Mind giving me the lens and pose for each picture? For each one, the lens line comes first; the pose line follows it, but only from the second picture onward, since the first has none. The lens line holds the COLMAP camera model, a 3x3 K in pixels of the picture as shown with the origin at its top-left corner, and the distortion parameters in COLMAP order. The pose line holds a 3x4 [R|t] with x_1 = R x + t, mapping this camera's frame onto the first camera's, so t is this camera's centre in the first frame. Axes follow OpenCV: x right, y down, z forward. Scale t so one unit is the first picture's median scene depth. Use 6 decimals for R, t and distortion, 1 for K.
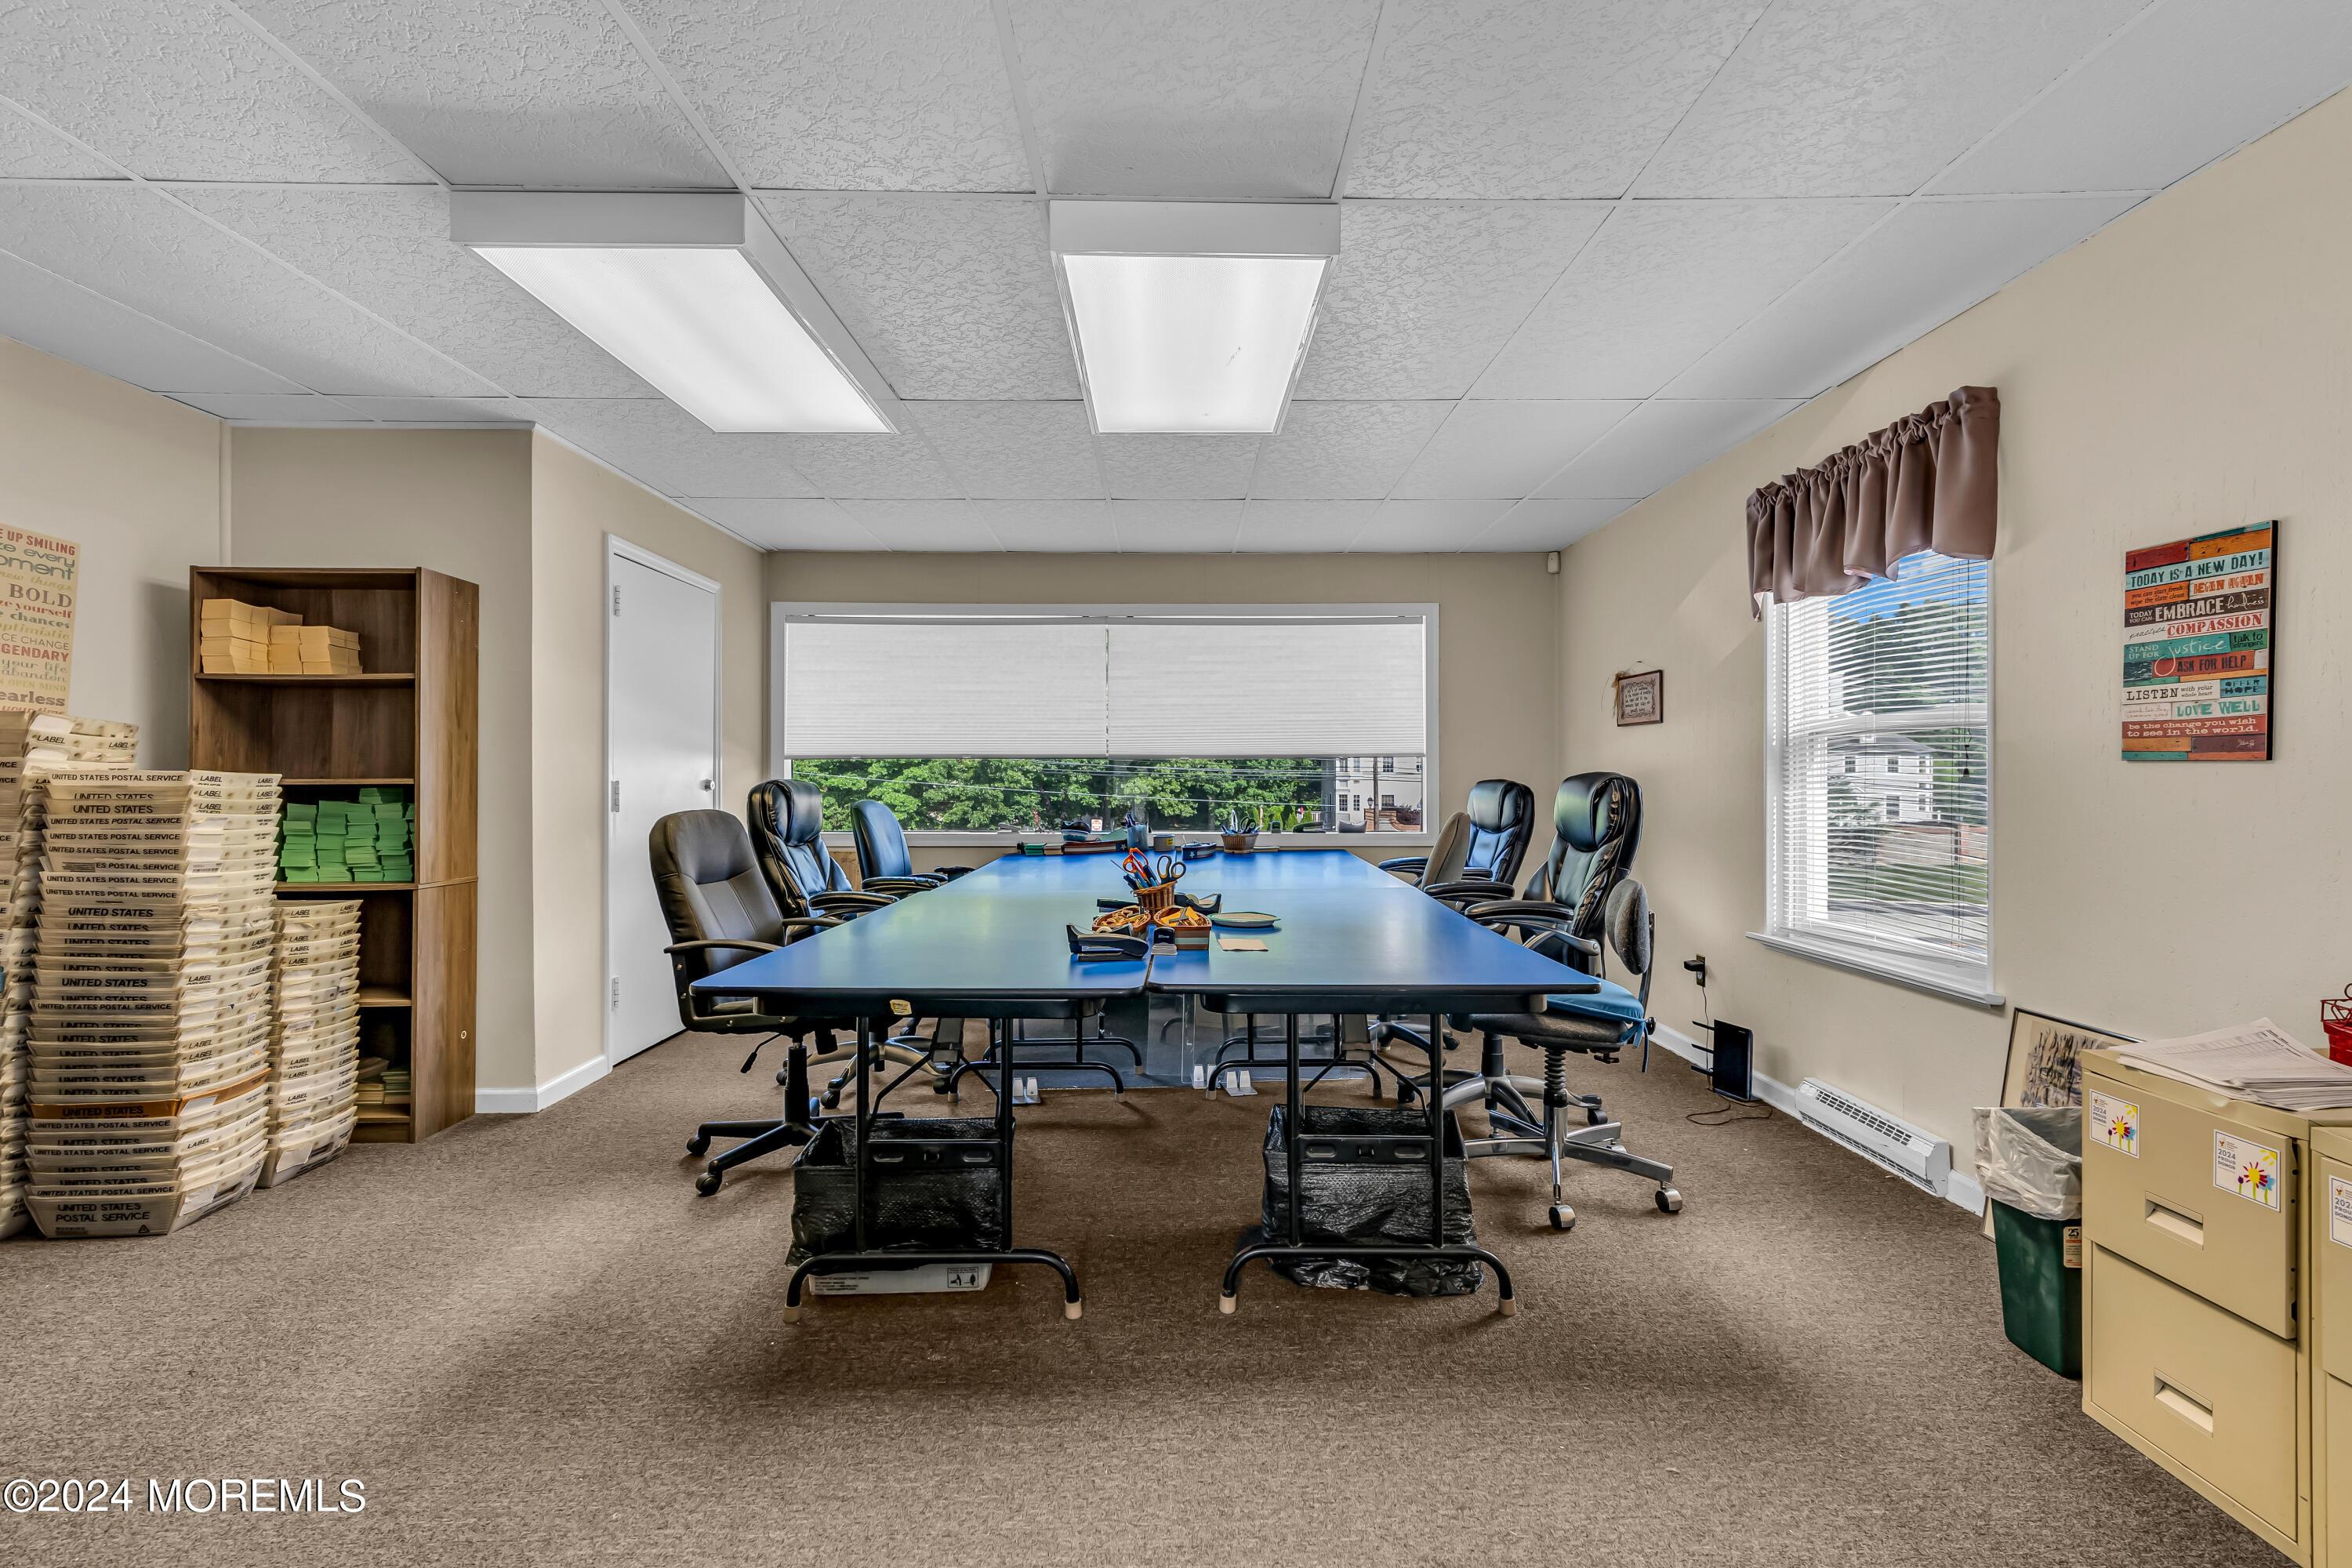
lens RADIAL K [[1060.1, 0, 1176.8], [0, 1060.1, 783.4], [0, 0, 1]] dist [-0.002045, 0.003421]
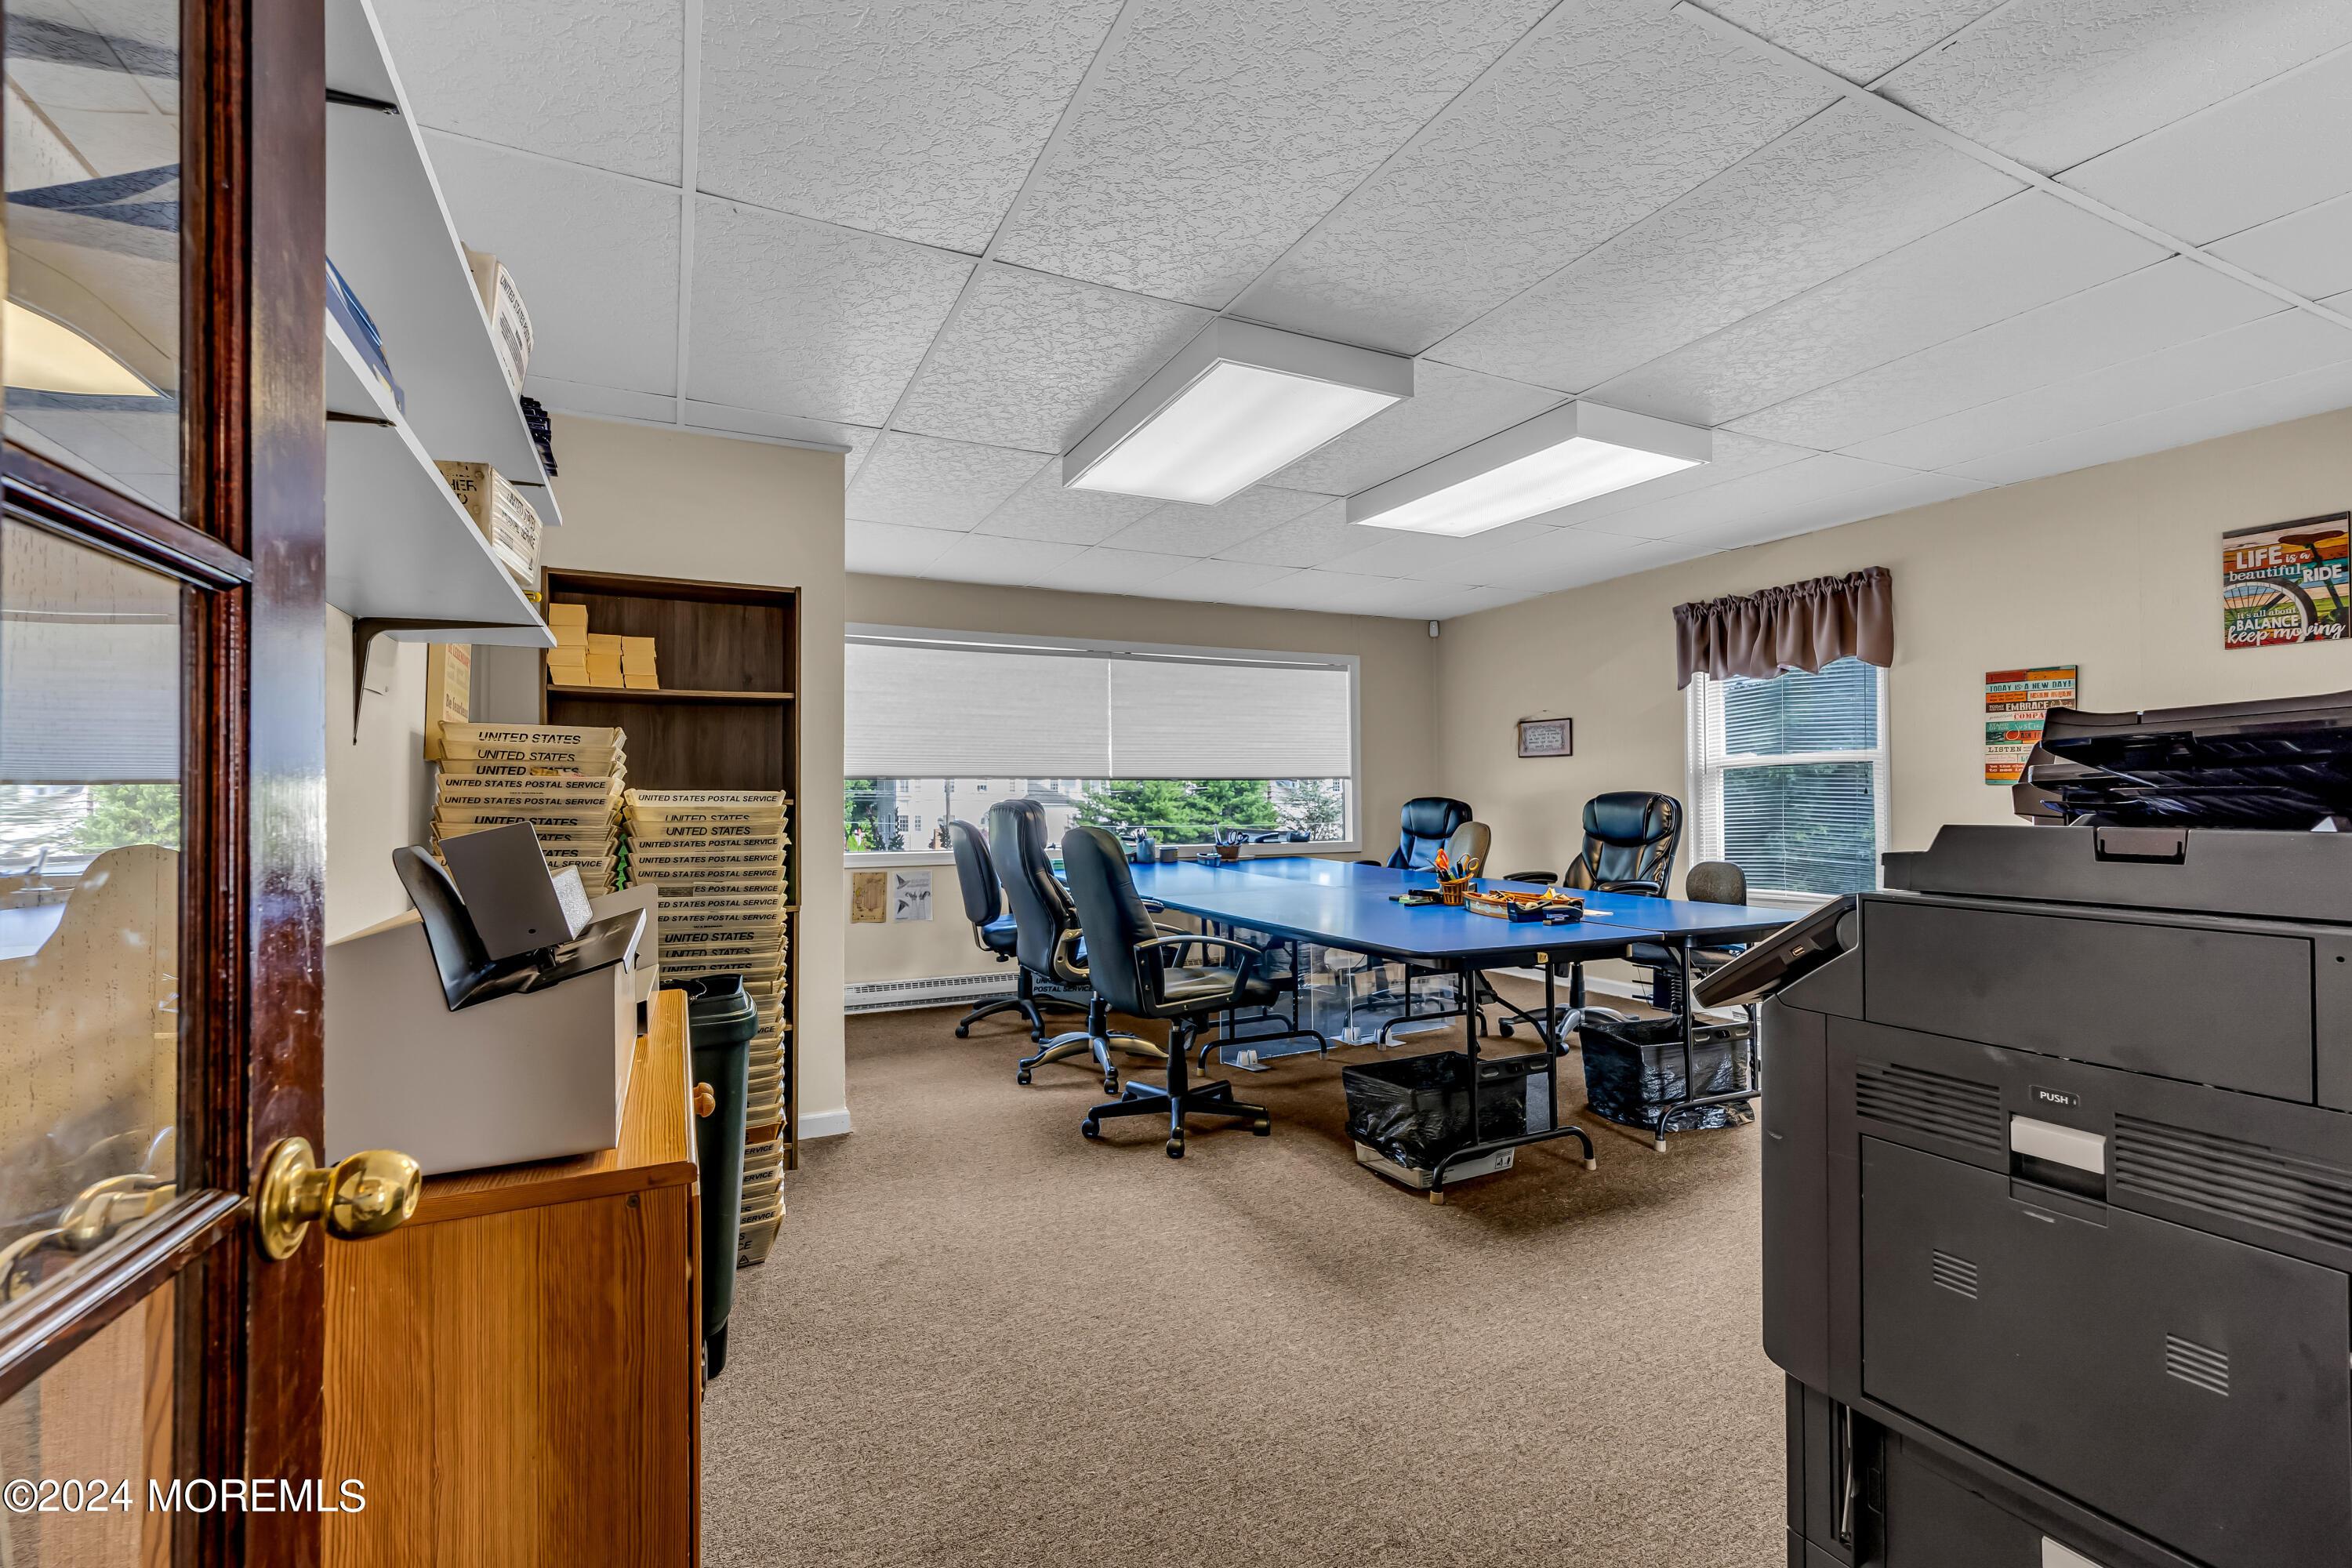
lens RADIAL K [[1060.1, 0, 1162.4], [0, 1060.1, 784.6], [0, 0, 1]] dist [-0.002045, 0.003421]
pose [[0.905655, 0.001572, 0.424013, -0.976564], [0.005939, 0.999848, -0.016392, 0.000195], [-0.423975, 0.017364, 0.905508, -0.052986]]
